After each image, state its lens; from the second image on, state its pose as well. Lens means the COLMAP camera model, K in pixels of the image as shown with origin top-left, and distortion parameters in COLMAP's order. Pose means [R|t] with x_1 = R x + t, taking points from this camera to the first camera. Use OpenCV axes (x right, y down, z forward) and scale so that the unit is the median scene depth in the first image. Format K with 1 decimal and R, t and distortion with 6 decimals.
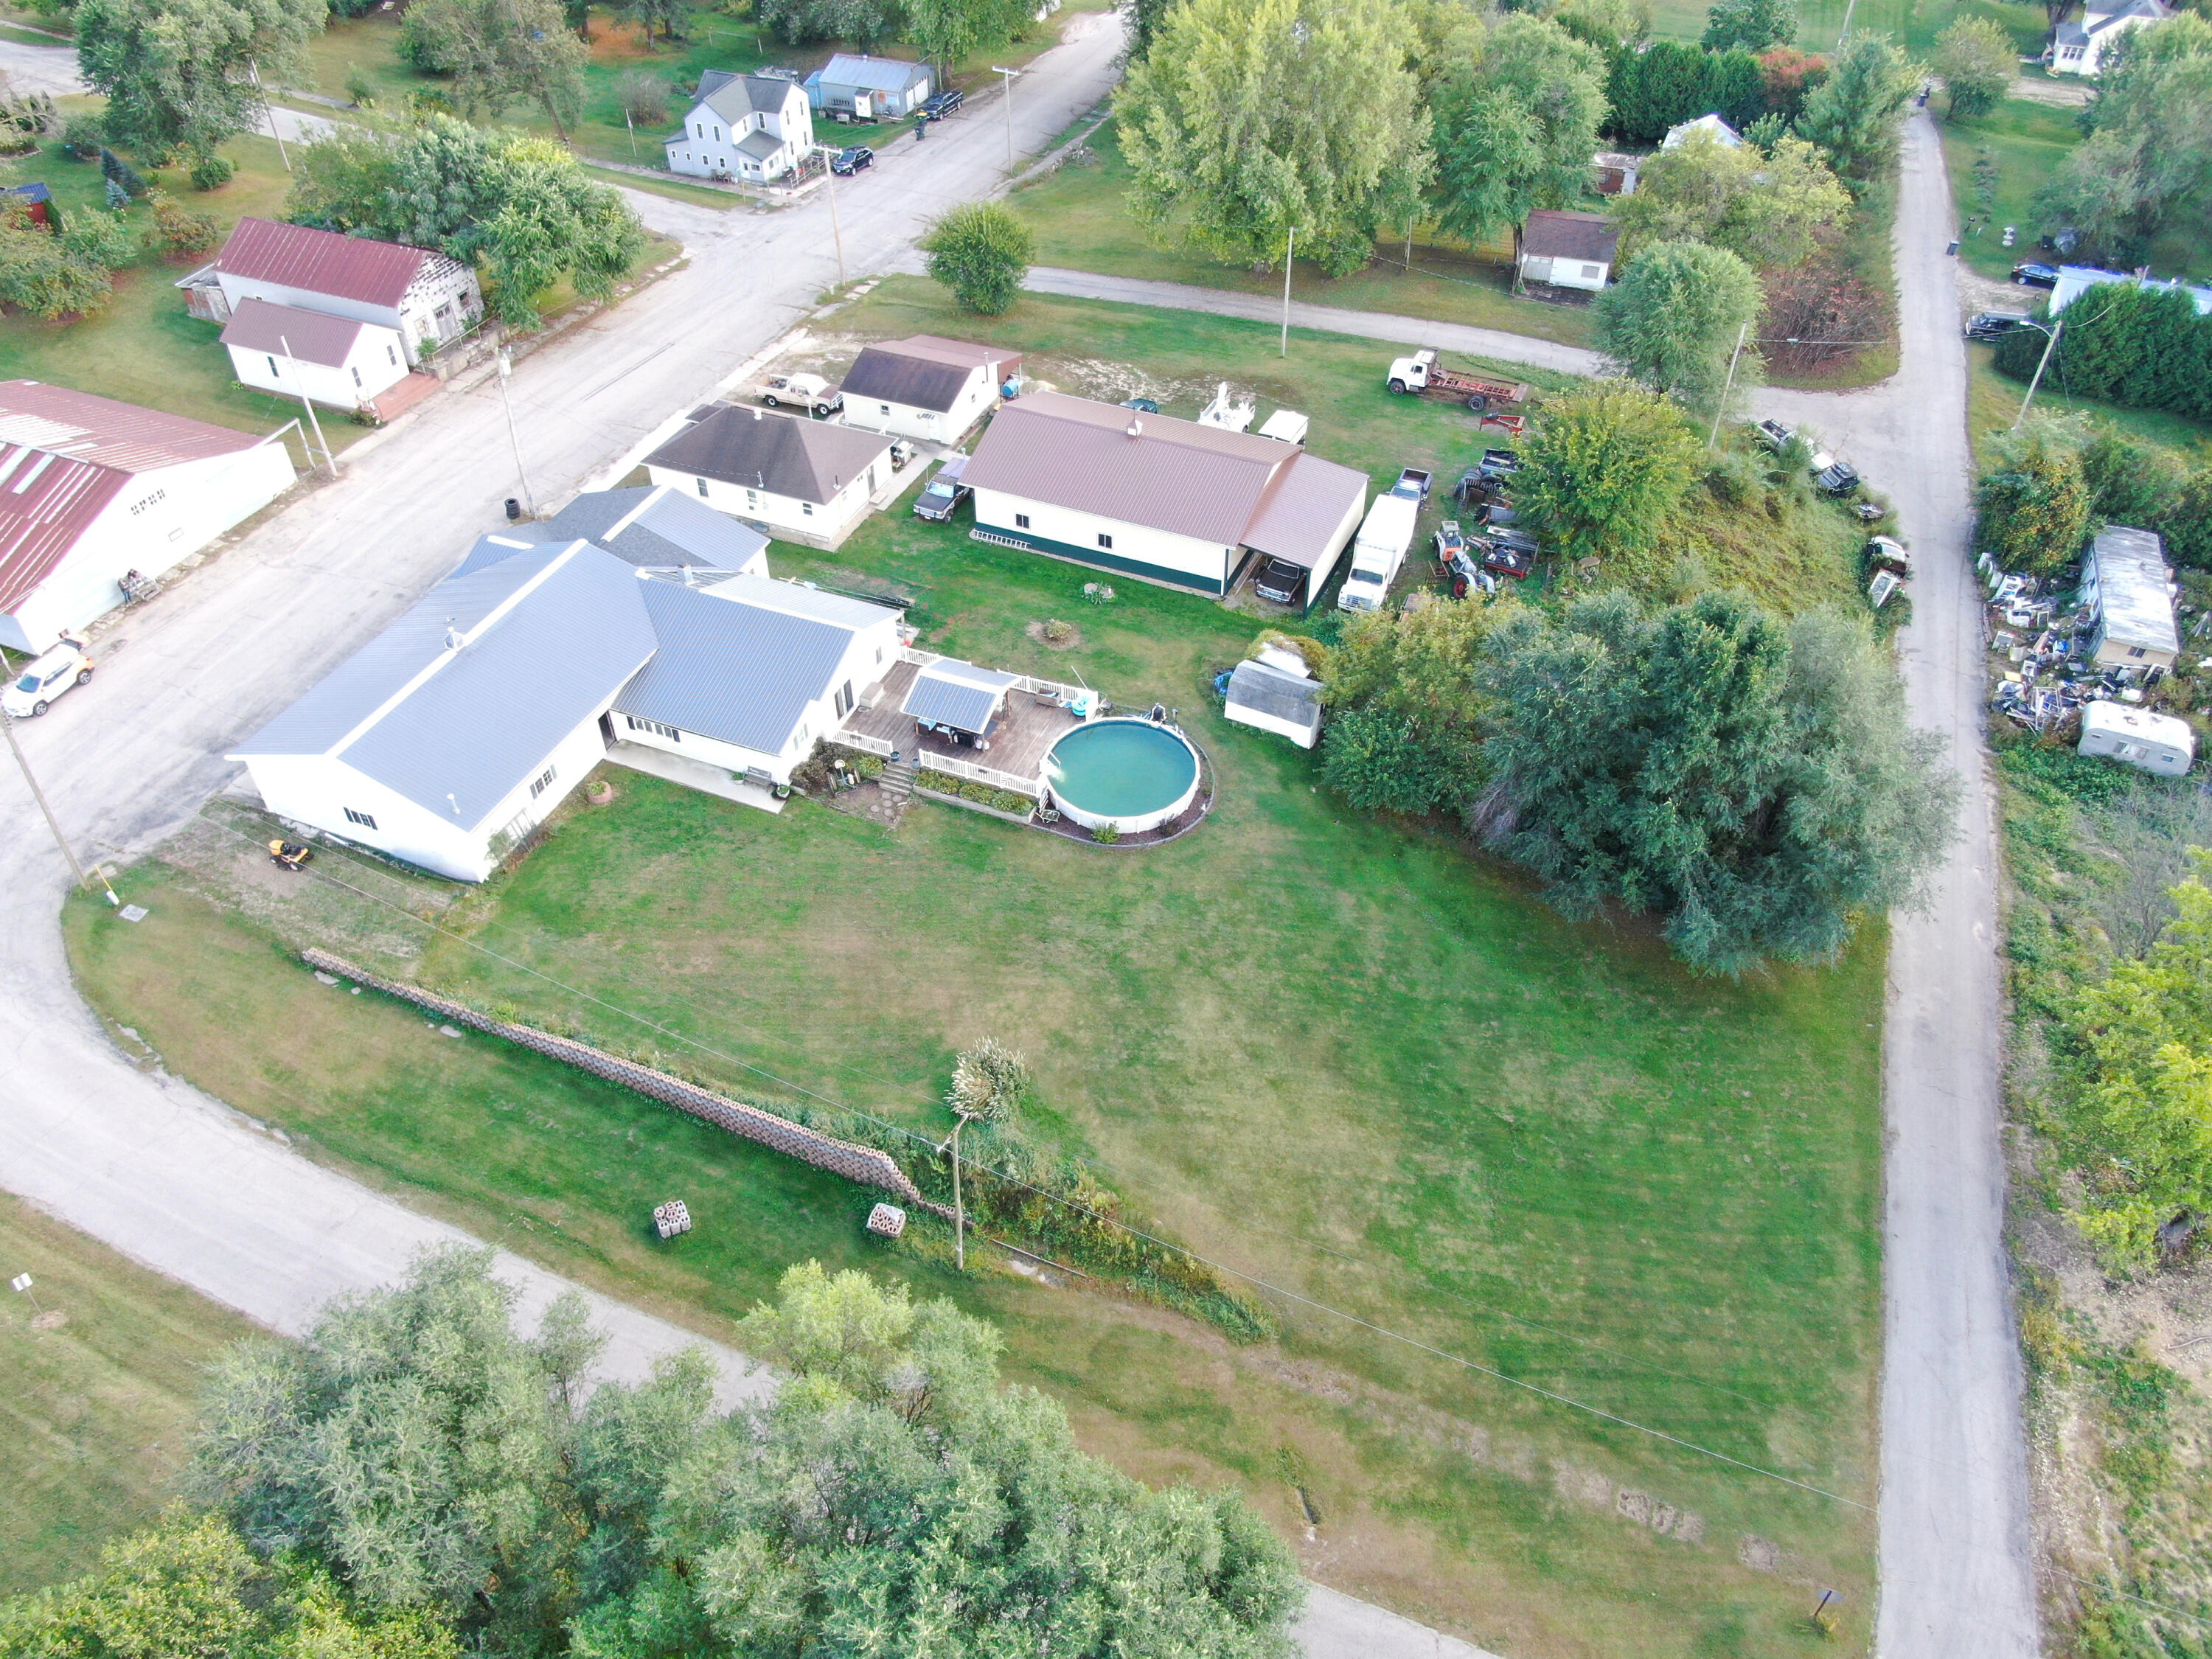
lens RADIAL K [[1523.5, 0, 1106.0], [0, 1523.5, 829.5], [0, 0, 1]] dist [-0.025580, 0.000010]
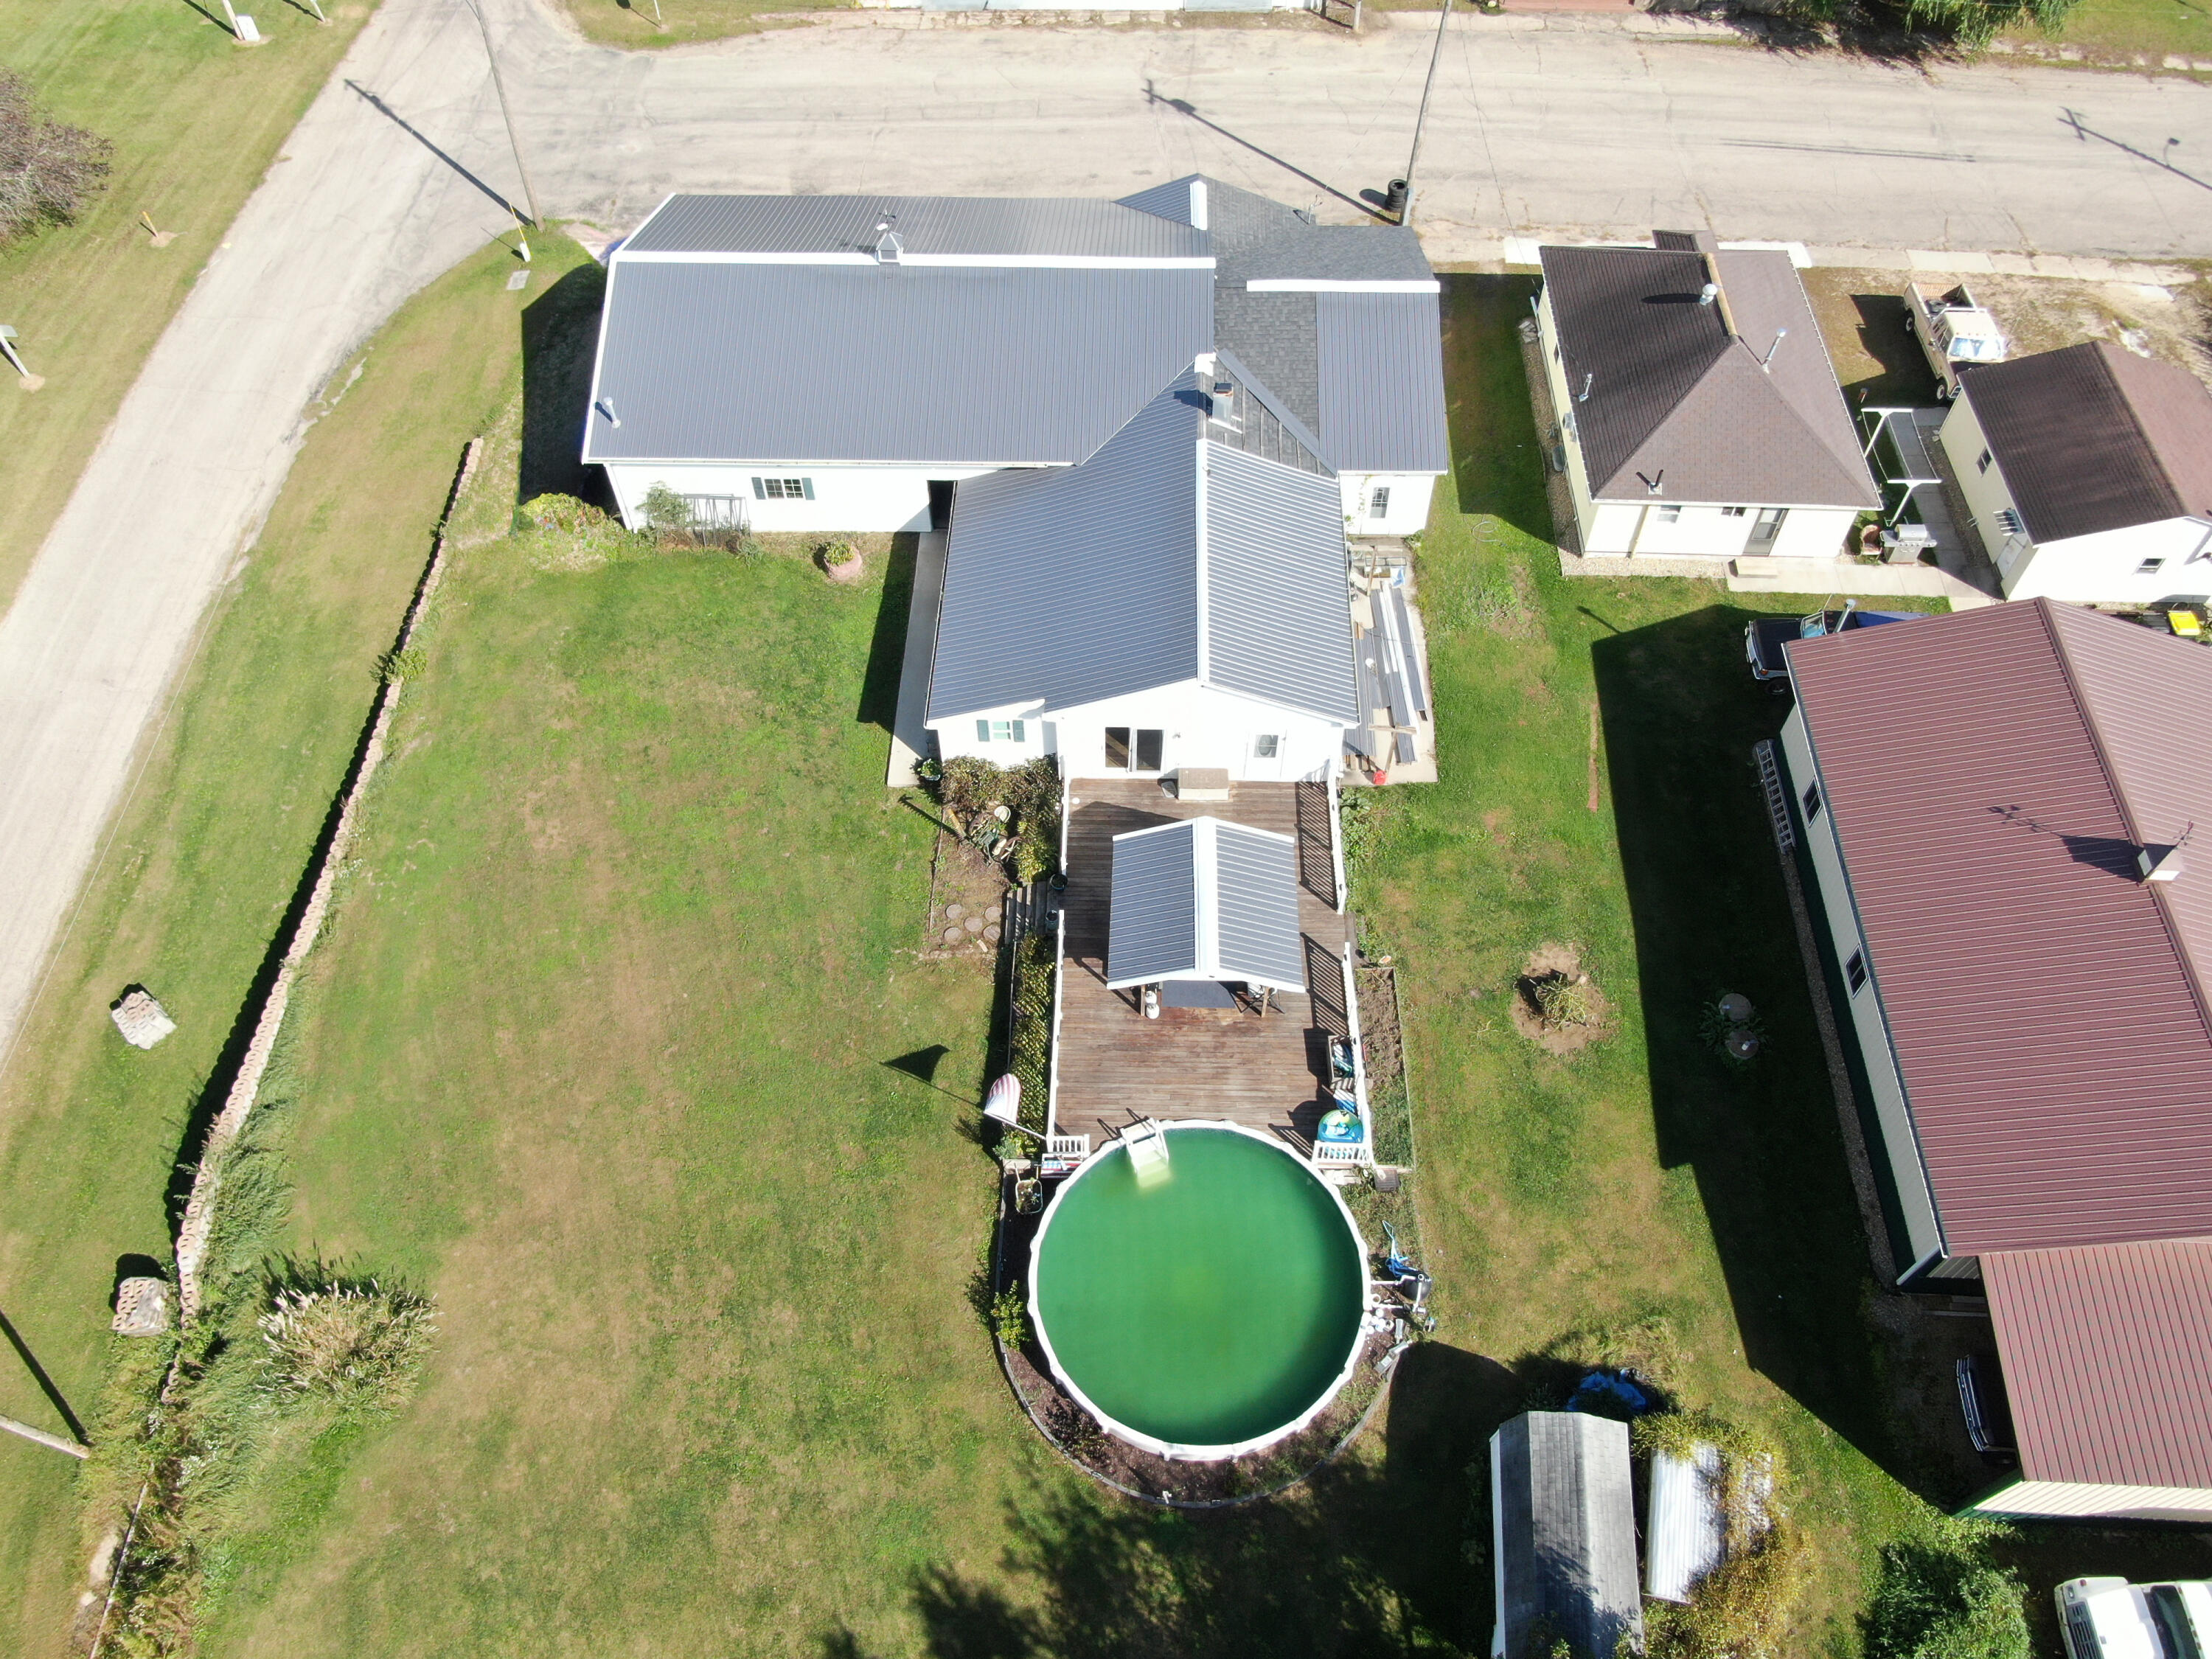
lens RADIAL K [[1523.5, 0, 1106.0], [0, 1523.5, 829.5], [0, 0, 1]] dist [-0.025580, 0.000010]
pose [[0.362706, 0.759393, -0.540155, 0.165723], [-0.644116, 0.623171, 0.443590, -0.354140], [0.673468, 0.187030, 0.715165, 0.709998]]
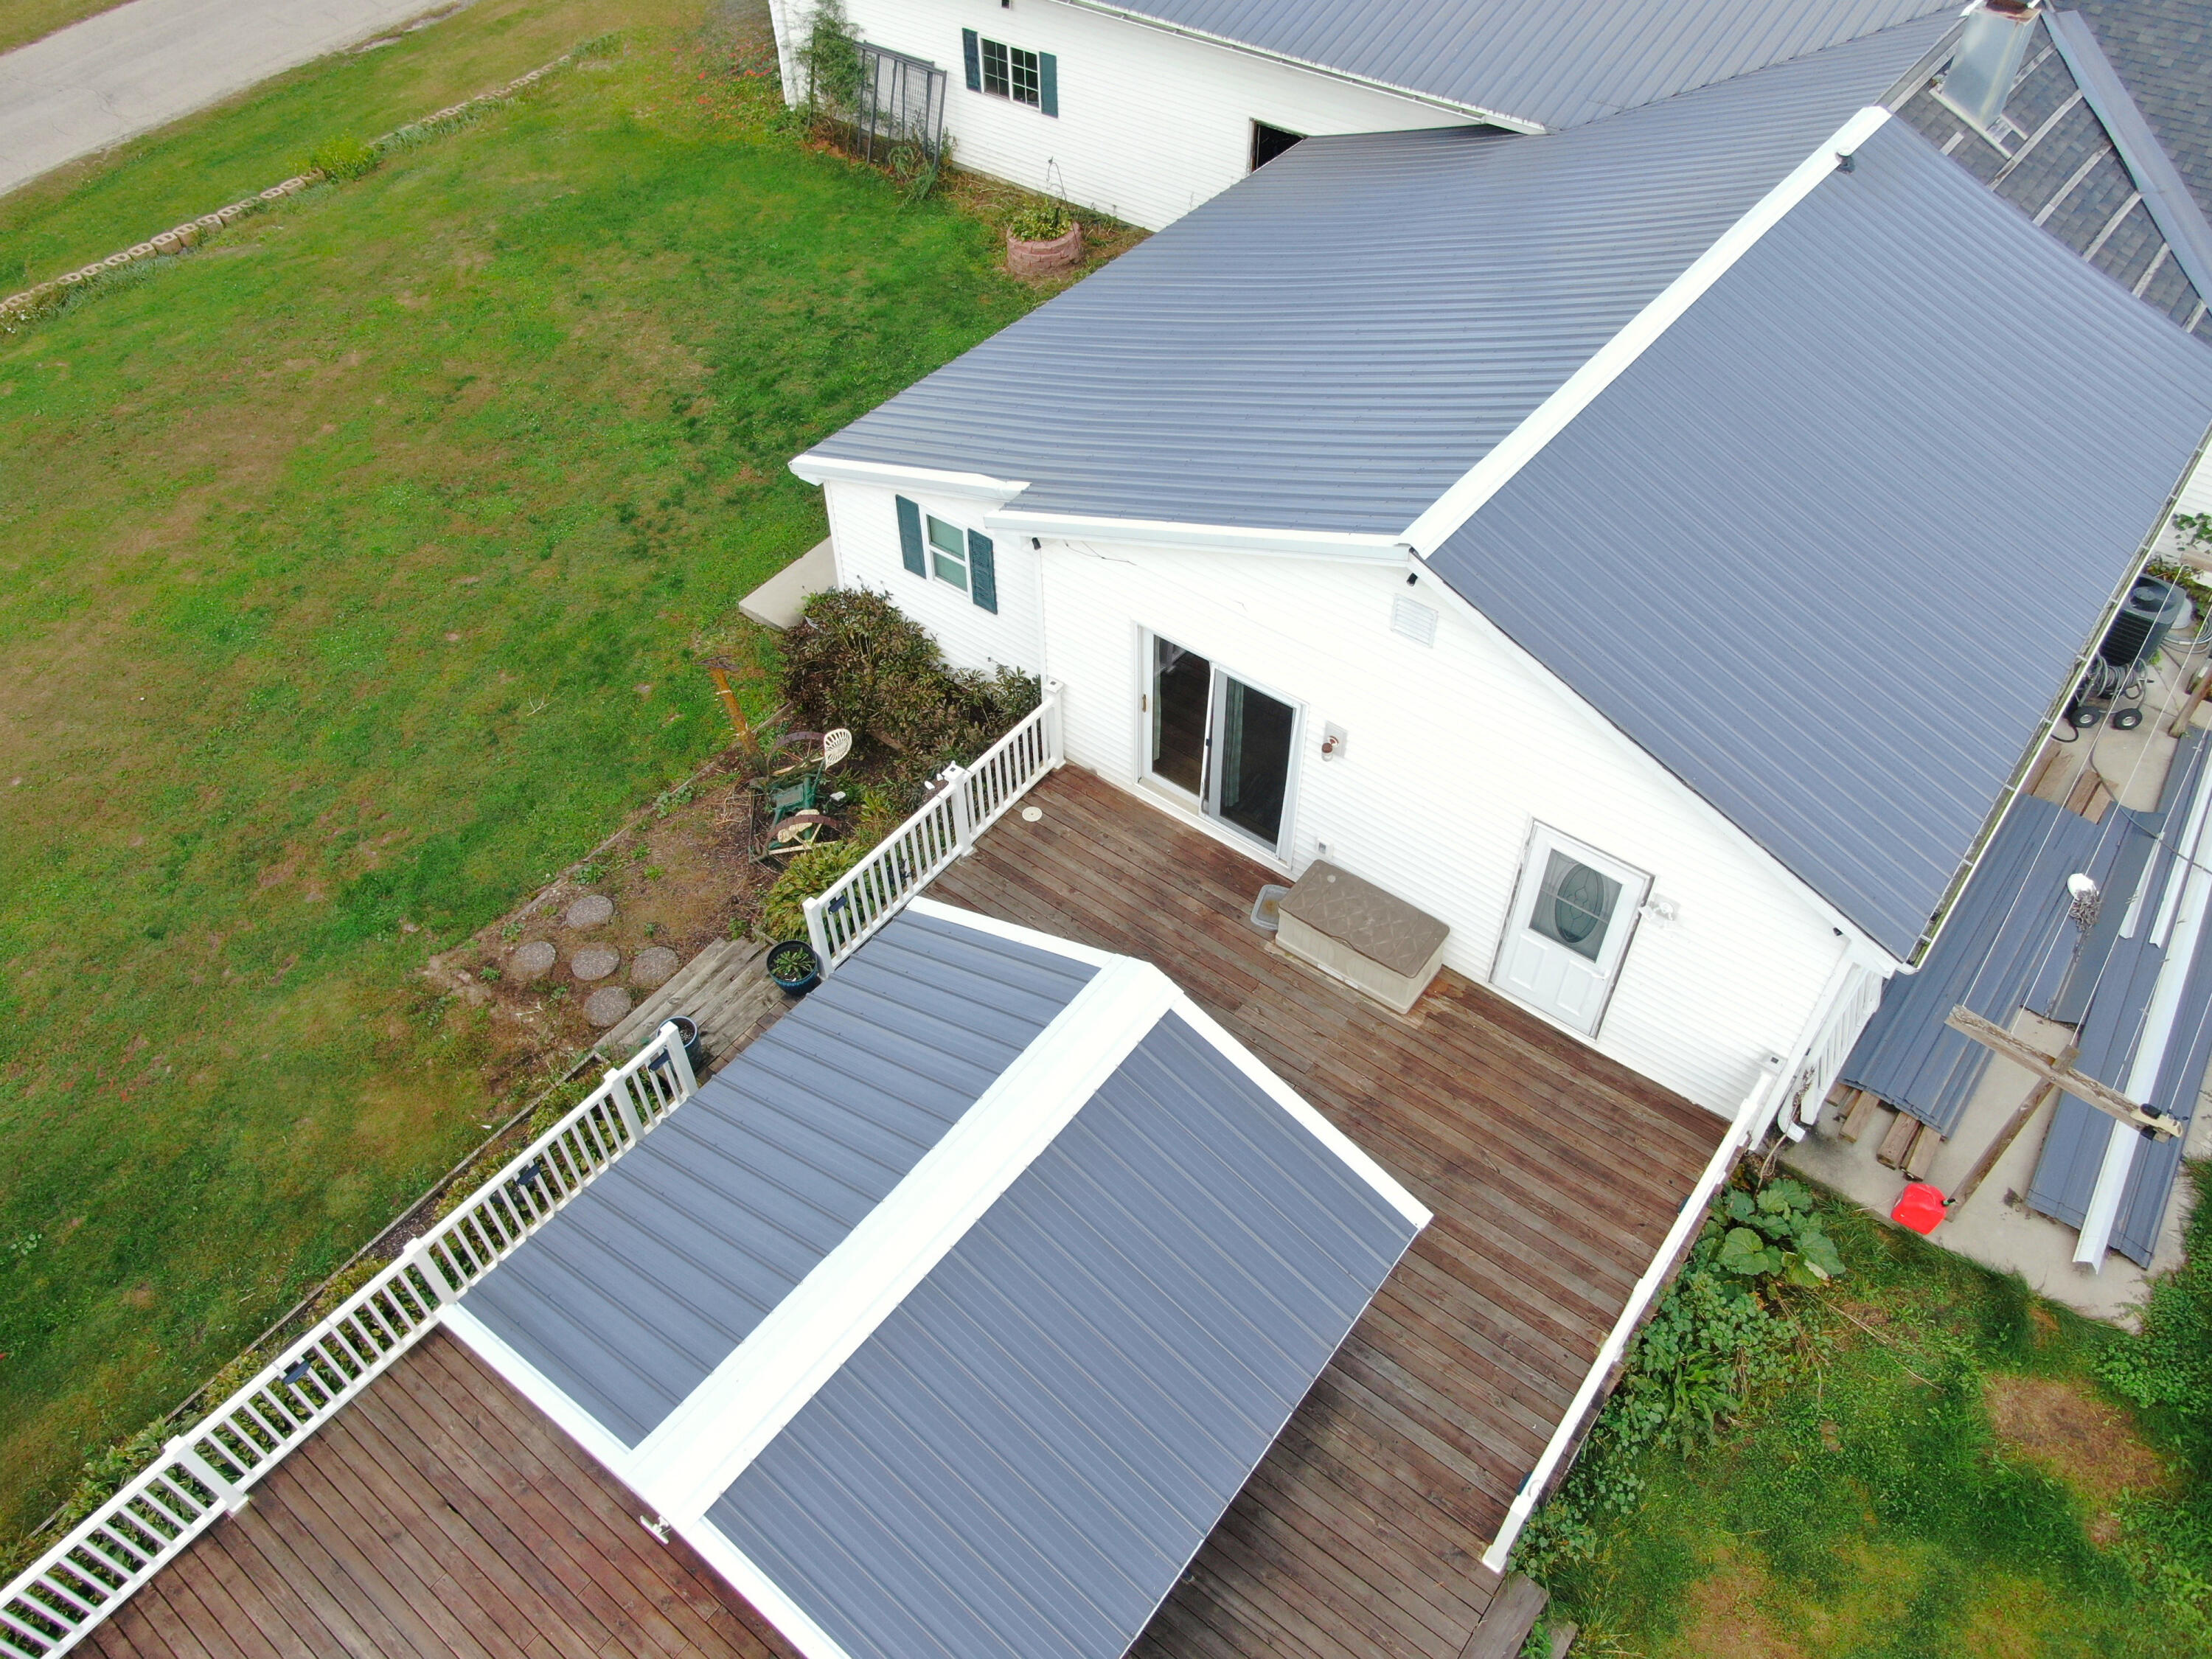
lens RADIAL K [[1564.0, 0, 1111.1], [0, 1564.0, 869.3], [0, 0, 1]] dist [-0.003689, -0.000761]
pose [[-0.253462, 0.730072, -0.634628, -0.037078], [-0.672833, 0.338309, 0.657908, -0.231722], [0.695020, 0.593753, 0.405468, 1.066952]]
